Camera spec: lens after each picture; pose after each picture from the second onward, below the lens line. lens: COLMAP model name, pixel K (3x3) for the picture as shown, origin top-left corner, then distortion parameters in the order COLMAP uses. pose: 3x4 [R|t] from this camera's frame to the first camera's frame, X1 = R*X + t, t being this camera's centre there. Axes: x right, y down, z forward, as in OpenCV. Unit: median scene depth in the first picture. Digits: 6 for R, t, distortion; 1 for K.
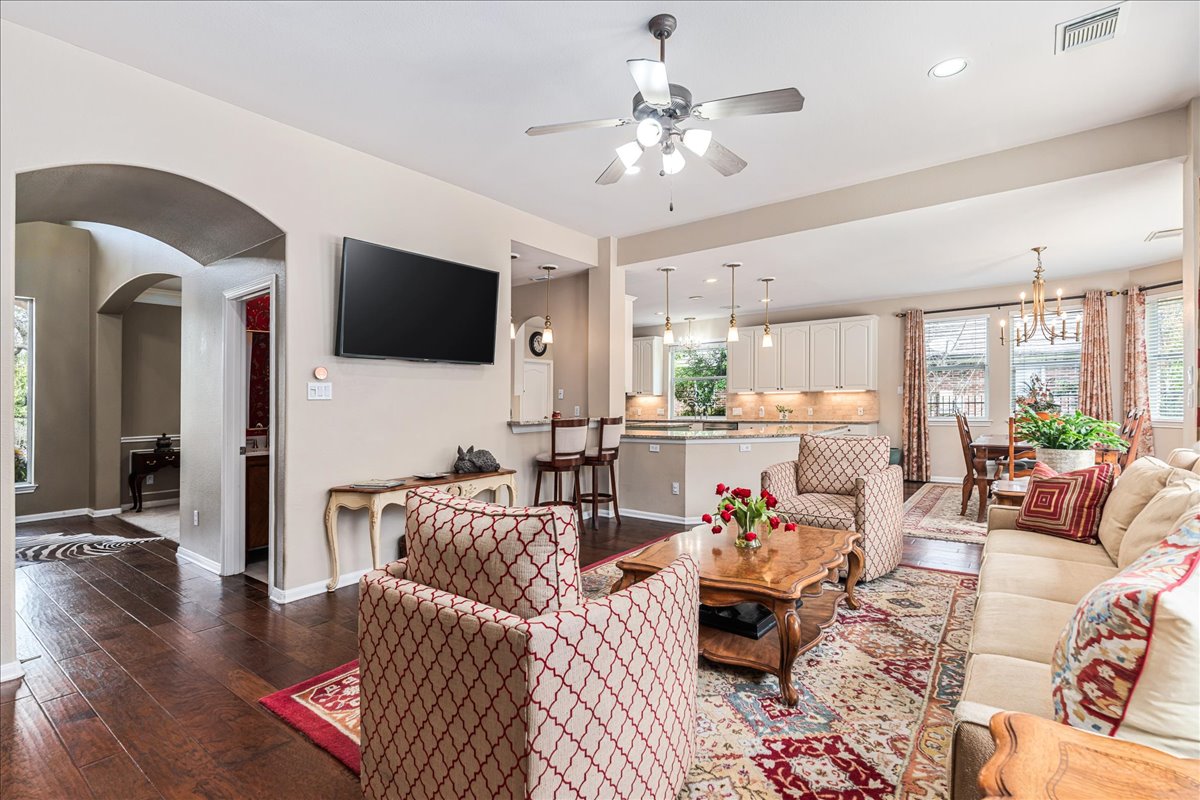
lens RADIAL K [[565.4, 0, 597.6], [0, 565.4, 404.8], [0, 0, 1]] dist [-0.001110, -0.000081]
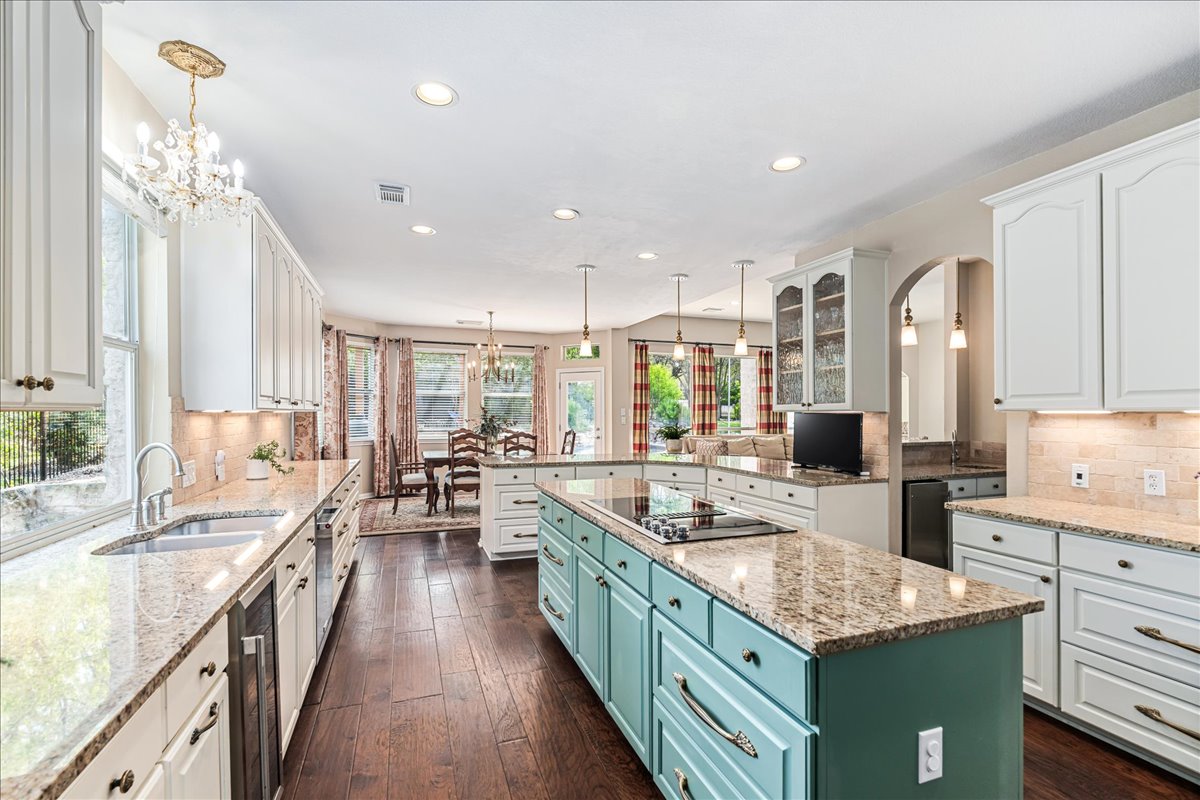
lens RADIAL K [[528.8, 0, 594.8], [0, 528.8, 390.3], [0, 0, 1]] dist [-0.010021, 0.001082]
pose [[-0.839723, 0.032143, 0.542062, -0.084713], [0.015051, 0.999241, -0.035936, -0.027717], [-0.542806, -0.022017, -0.839570, 1.365730]]
